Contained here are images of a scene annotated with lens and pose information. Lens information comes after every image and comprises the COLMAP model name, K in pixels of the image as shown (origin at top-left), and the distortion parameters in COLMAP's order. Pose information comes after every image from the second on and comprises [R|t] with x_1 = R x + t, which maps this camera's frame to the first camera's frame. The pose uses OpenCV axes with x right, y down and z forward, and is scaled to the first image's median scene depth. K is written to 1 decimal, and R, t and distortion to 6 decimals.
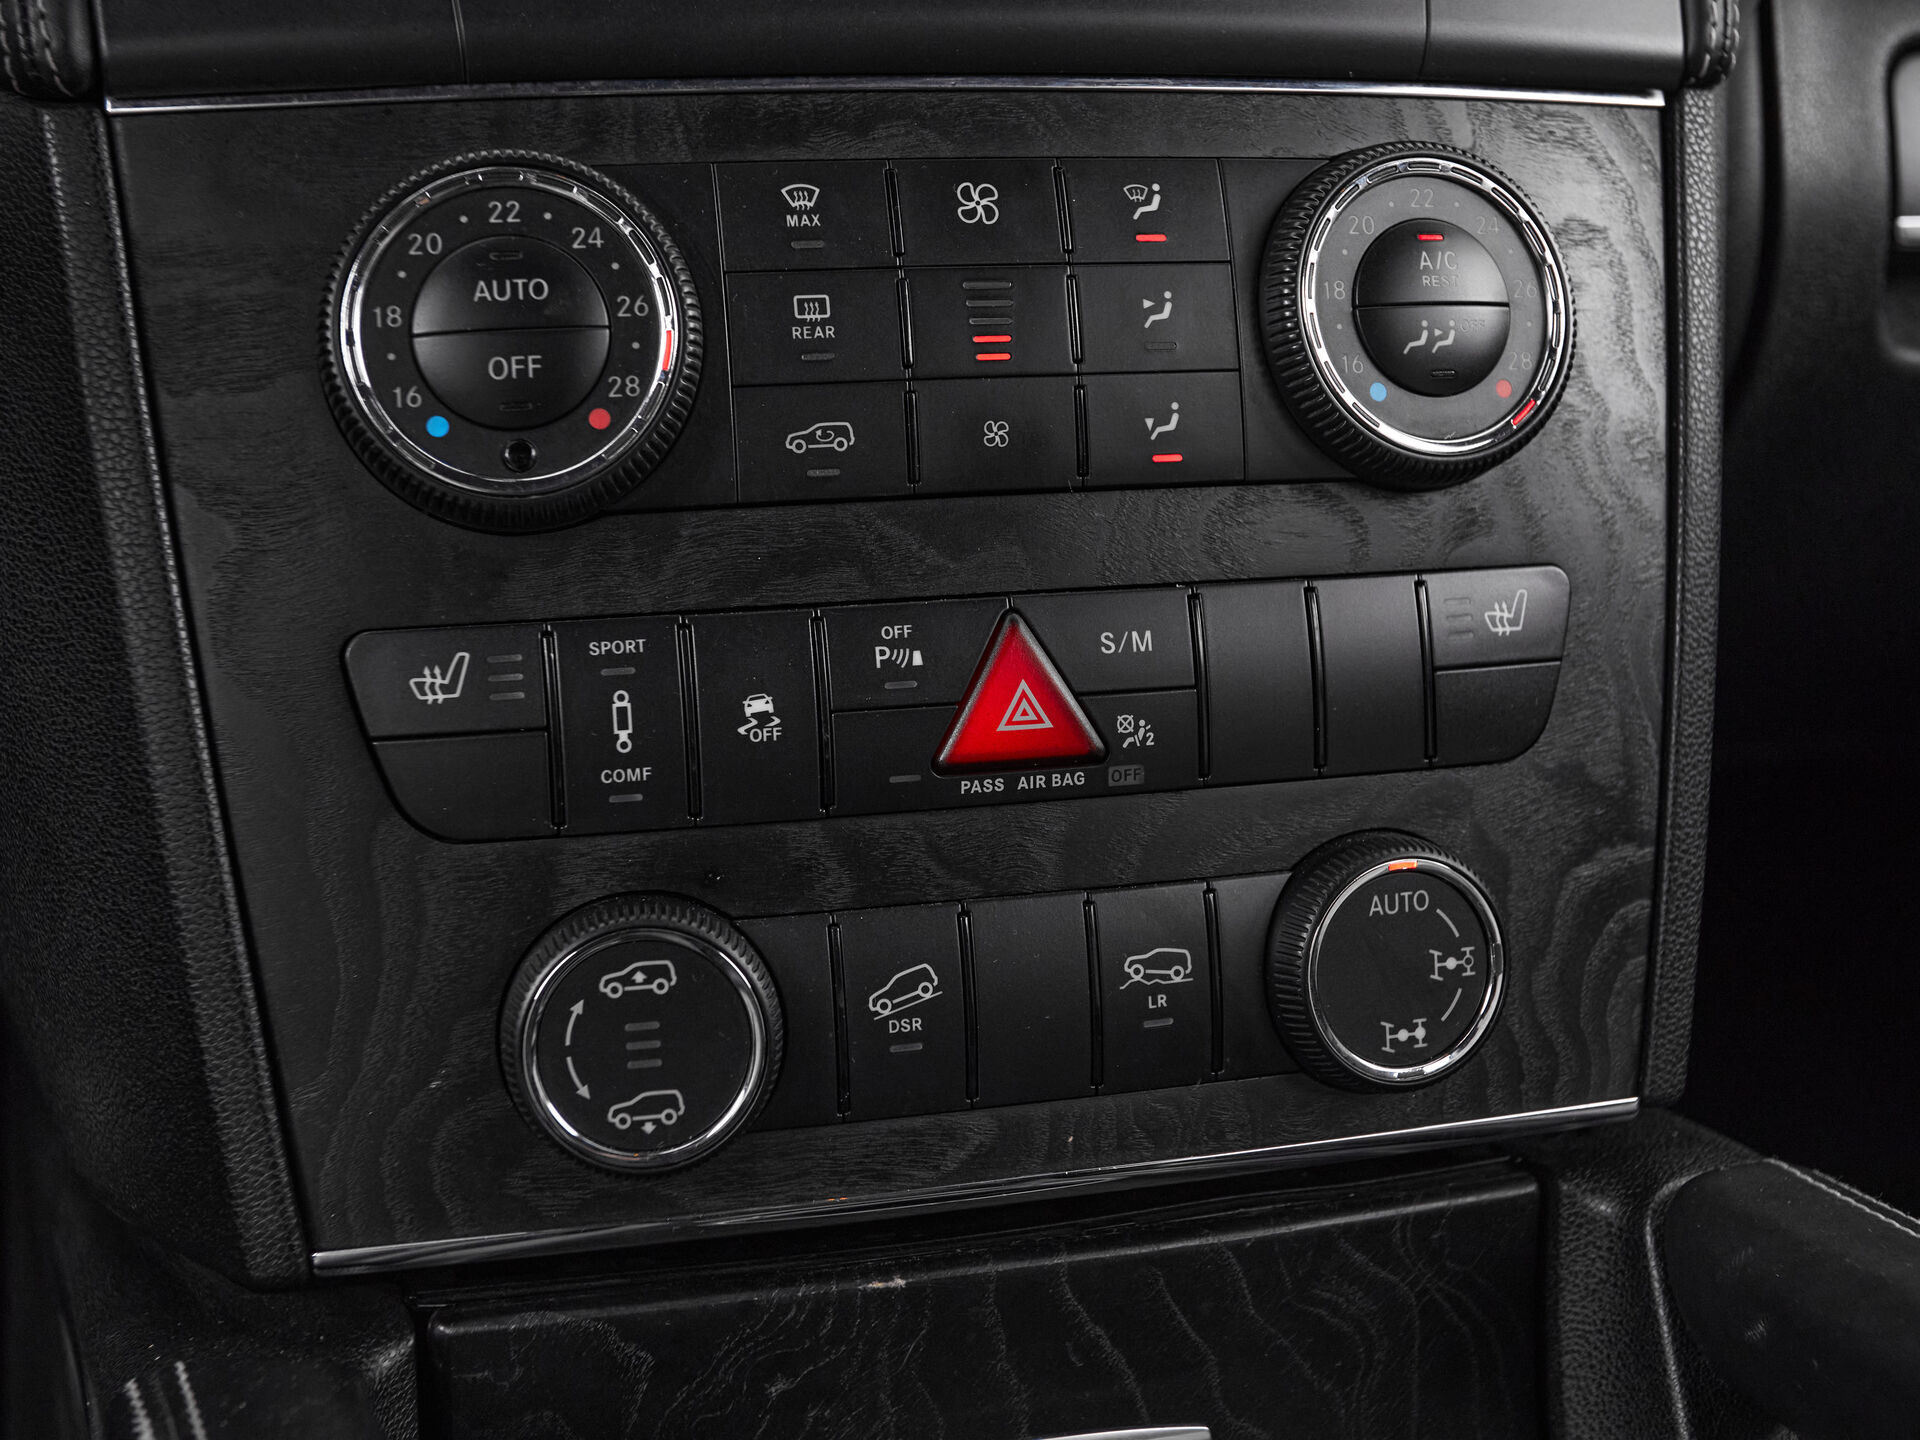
lens RADIAL K [[2471.5, 0, 954.5], [0, 2471.5, 656.9], [0, 0, 1]] dist [0.031951, 0.000000]
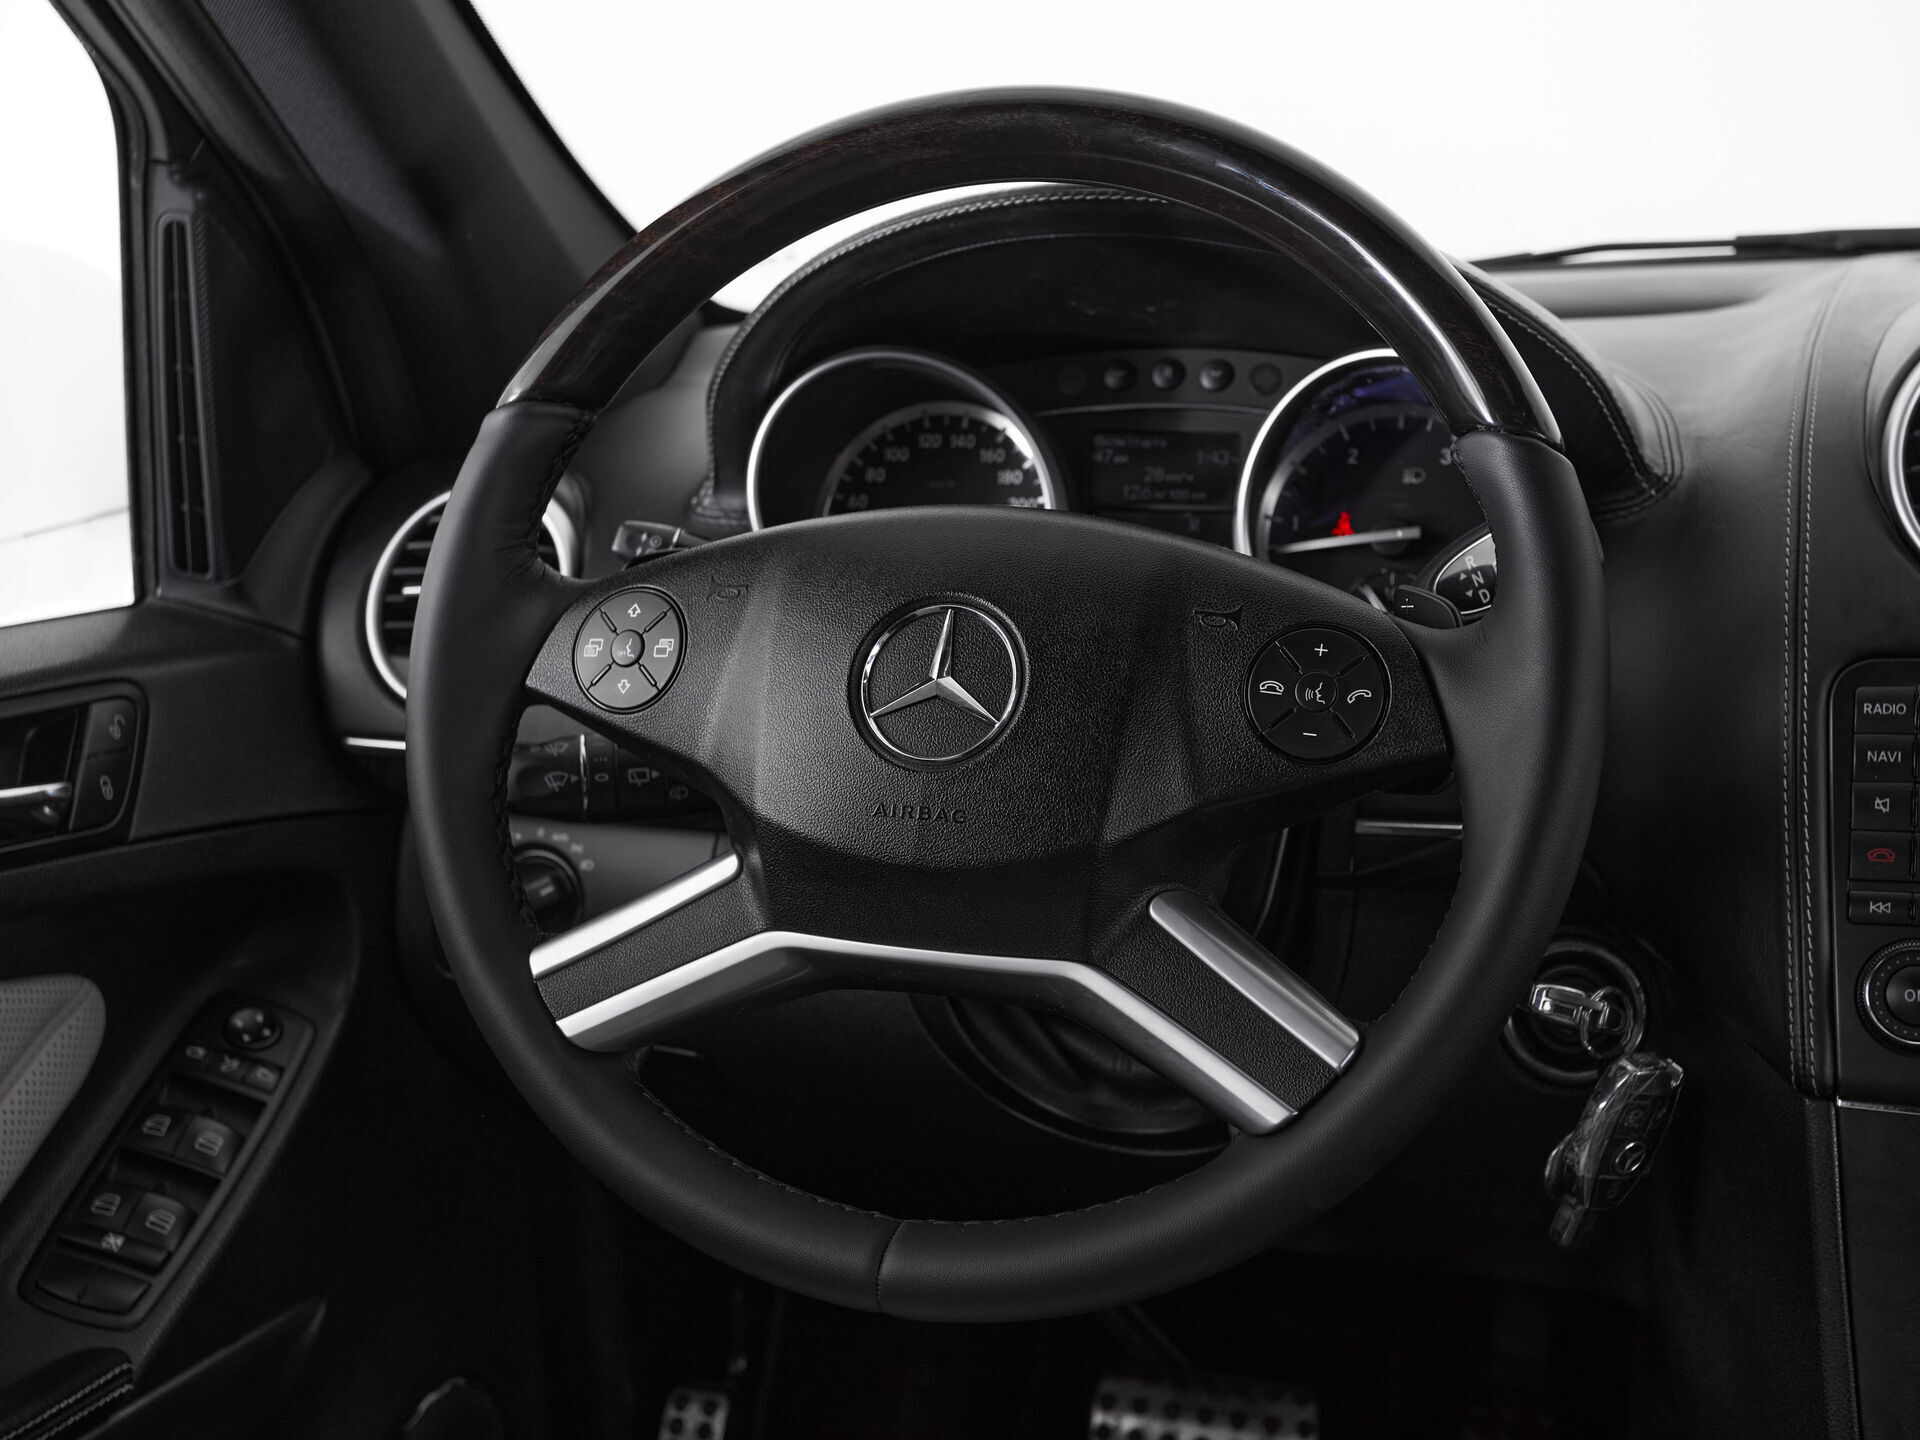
lens RADIAL K [[2471.5, 0, 938.8], [0, 2471.5, 680.3], [0, 0, 1]] dist [0.031951, 0.000000]
pose [[0.838572, 0.097393, -0.536014, 0.113080], [-0.096650, 0.994879, 0.029564, -0.545633], [0.536148, 0.027014, 0.843691, -1.163790]]
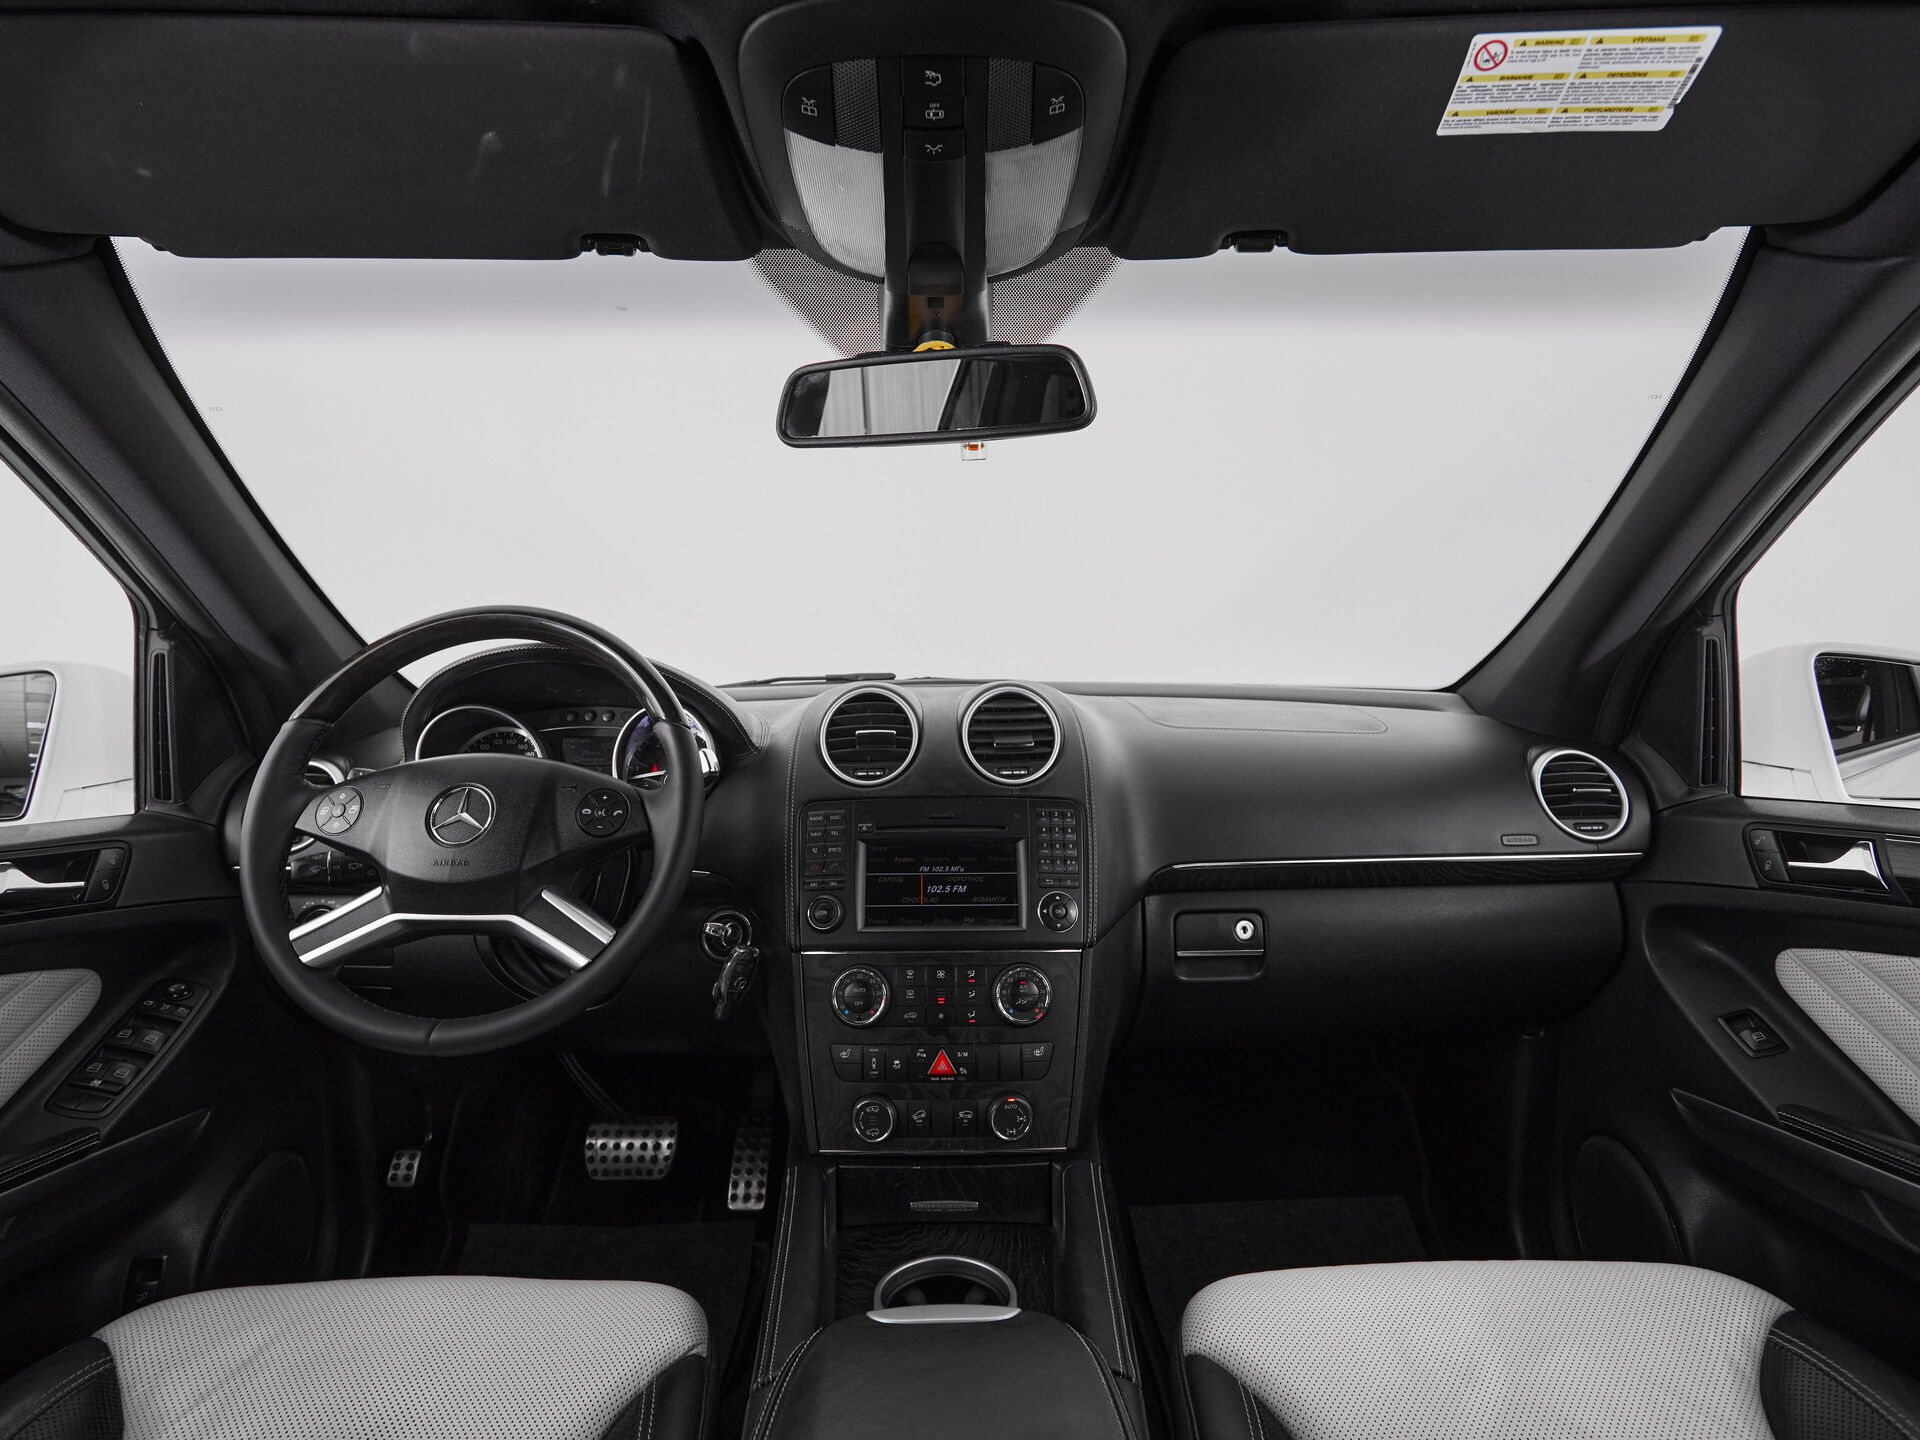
lens RADIAL K [[1016.8, 0, 954.9], [0, 1016.8, 721.5], [0, 0, 1]] dist [-0.002848, -0.003337]
pose [[0.967714, 0.012927, -0.251721, 0.635191], [-0.052088, 0.987382, -0.149542, -0.414759], [0.246612, 0.157826, 0.956177, -1.372055]]
